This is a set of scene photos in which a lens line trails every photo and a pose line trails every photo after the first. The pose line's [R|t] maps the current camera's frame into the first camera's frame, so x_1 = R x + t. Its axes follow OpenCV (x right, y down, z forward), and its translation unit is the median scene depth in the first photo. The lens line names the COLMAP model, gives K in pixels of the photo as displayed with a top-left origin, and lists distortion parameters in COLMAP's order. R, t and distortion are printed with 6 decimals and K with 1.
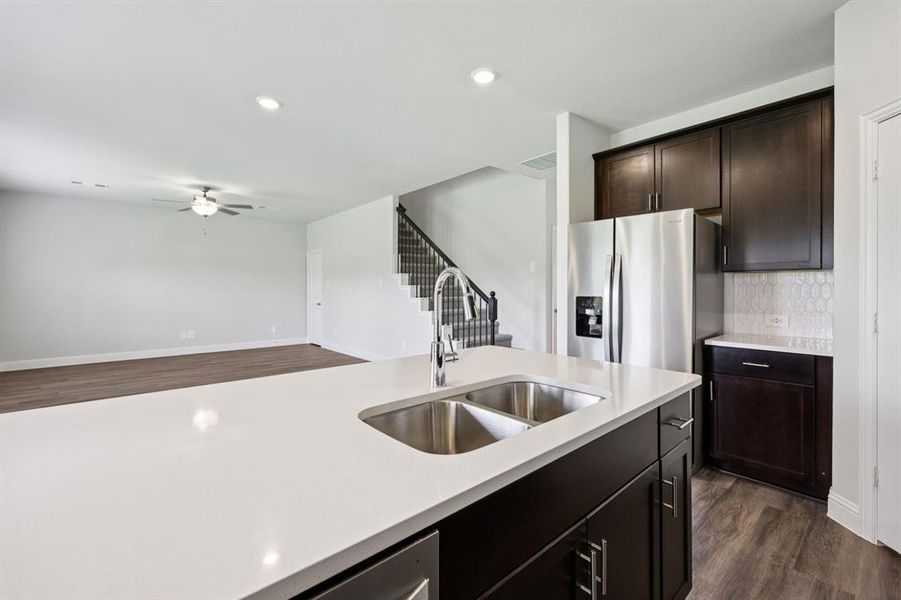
lens RADIAL K [[380.1, 0, 449.1], [0, 380.1, 295.5], [0, 0, 1]] dist [-0.000639, -0.000240]
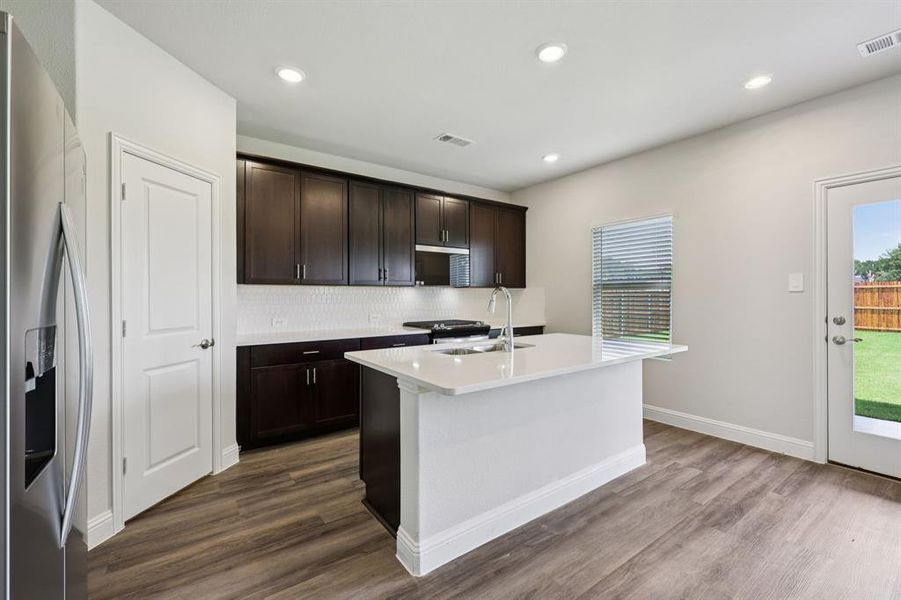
lens RADIAL K [[380.1, 0, 453.0], [0, 380.1, 295.7], [0, 0, 1]] dist [-0.000639, -0.000240]
pose [[-0.996201, 0.000880, 0.087078, 0.018951], [0.002123, 0.999897, 0.014182, -0.013548], [-0.087057, 0.014313, -0.996100, 0.661178]]
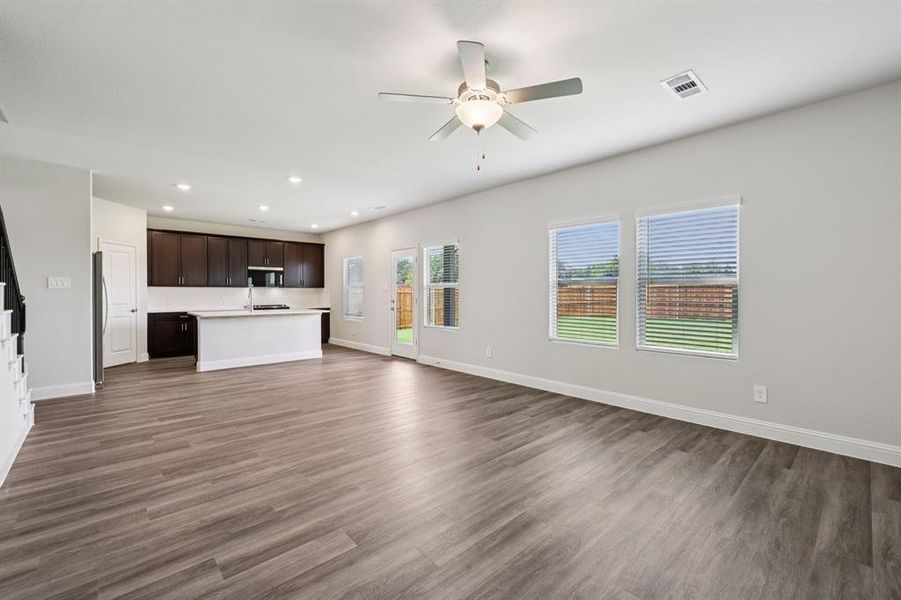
lens RADIAL K [[380.1, 0, 452.0], [0, 380.1, 297.7], [0, 0, 1]] dist [-0.000639, -0.000240]
pose [[-0.999270, -0.000220, -0.038205, -0.591589], [-0.001277, 0.999617, 0.027644, -0.022615], [0.038185, 0.027673, -0.998887, 1.450819]]
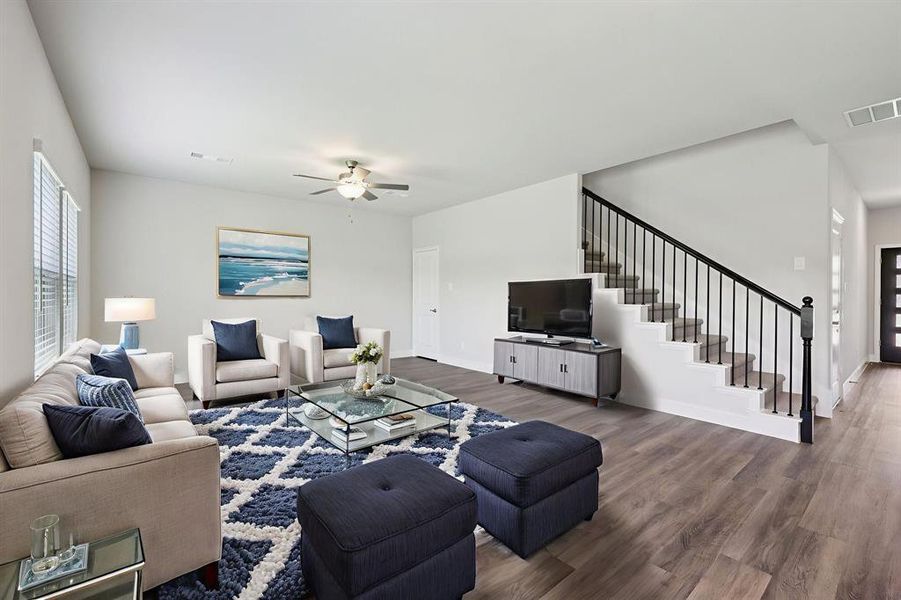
lens RADIAL K [[380.1, 0, 450.4], [0, 380.1, 295.4], [0, 0, 1]] dist [-0.000639, -0.000240]
pose [[0.999510, 0.001059, -0.031279, -0.415037], [-0.001381, 0.999946, -0.010262, -0.004075], [0.031266, 0.010300, 0.999458, 0.229748]]
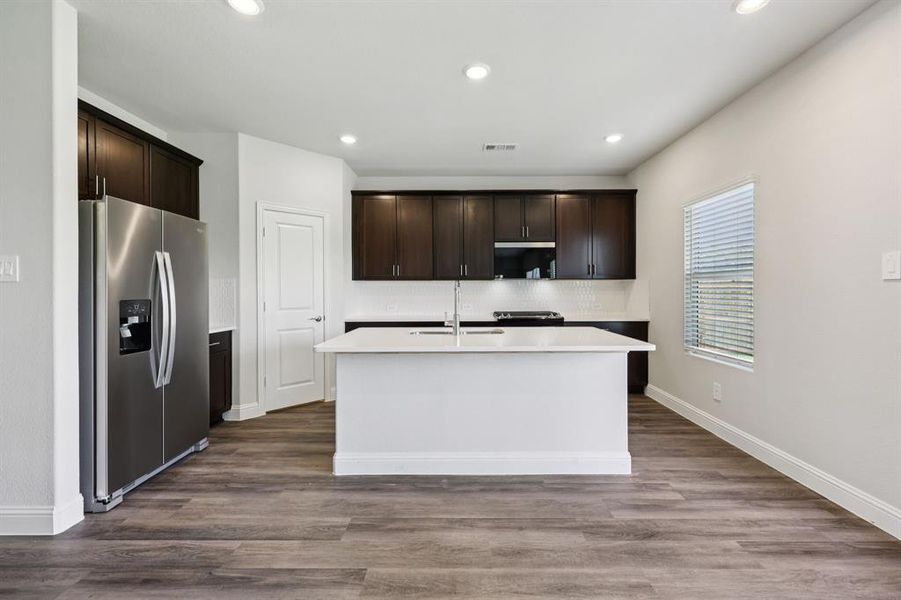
lens RADIAL K [[380.1, 0, 461.5], [0, 380.1, 291.0], [0, 0, 1]] dist [-0.000639, -0.000240]
pose [[-0.758530, -0.000953, 0.651637, -0.336965], [0.012760, 0.999785, 0.016315, -0.011080], [-0.651513, 0.020691, -0.758355, 0.606924]]
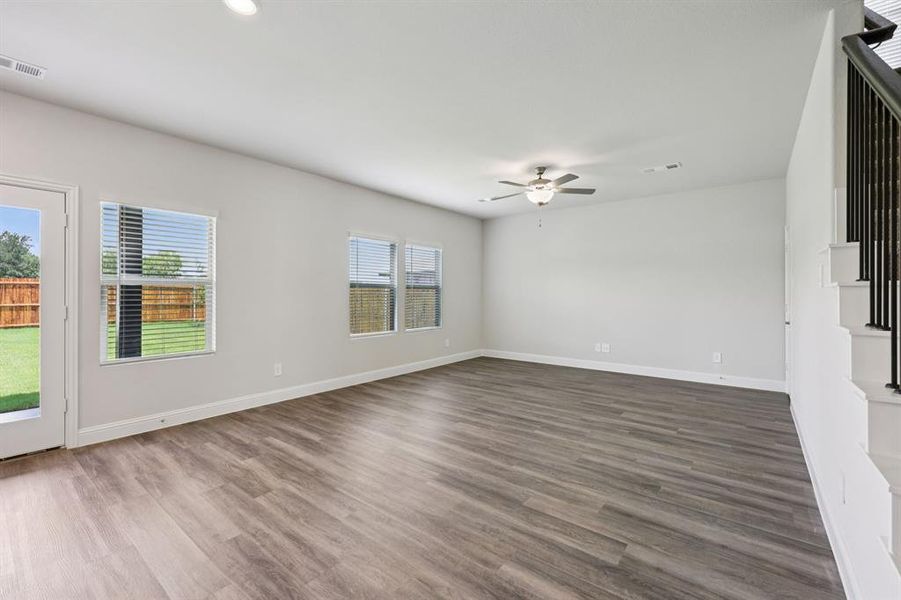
lens RADIAL K [[380.1, 0, 453.9], [0, 380.1, 294.1], [0, 0, 1]] dist [-0.000639, -0.000240]
pose [[0.190118, 0.002423, -0.981758, 0.120500], [-0.014851, 0.999890, -0.000408, -0.013897], [0.981649, 0.014658, 0.190133, 0.668054]]
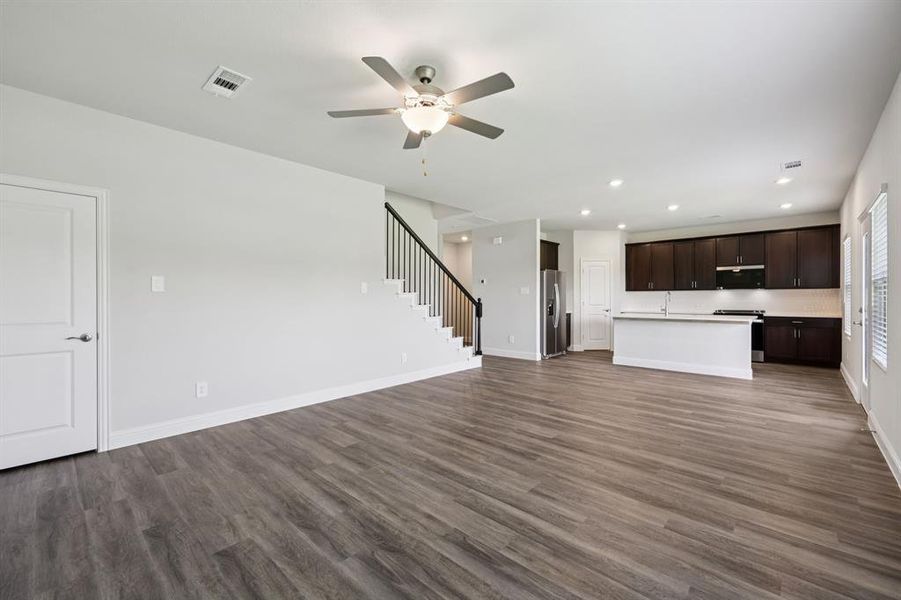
lens RADIAL K [[380.1, 0, 455.5], [0, 380.1, 299.3], [0, 0, 1]] dist [-0.000639, -0.000240]
pose [[-0.120643, -0.005762, 0.992679, -1.095599], [0.018373, 0.999799, 0.008036, -0.015951], [-0.992526, 0.019208, -0.120513, 1.022399]]
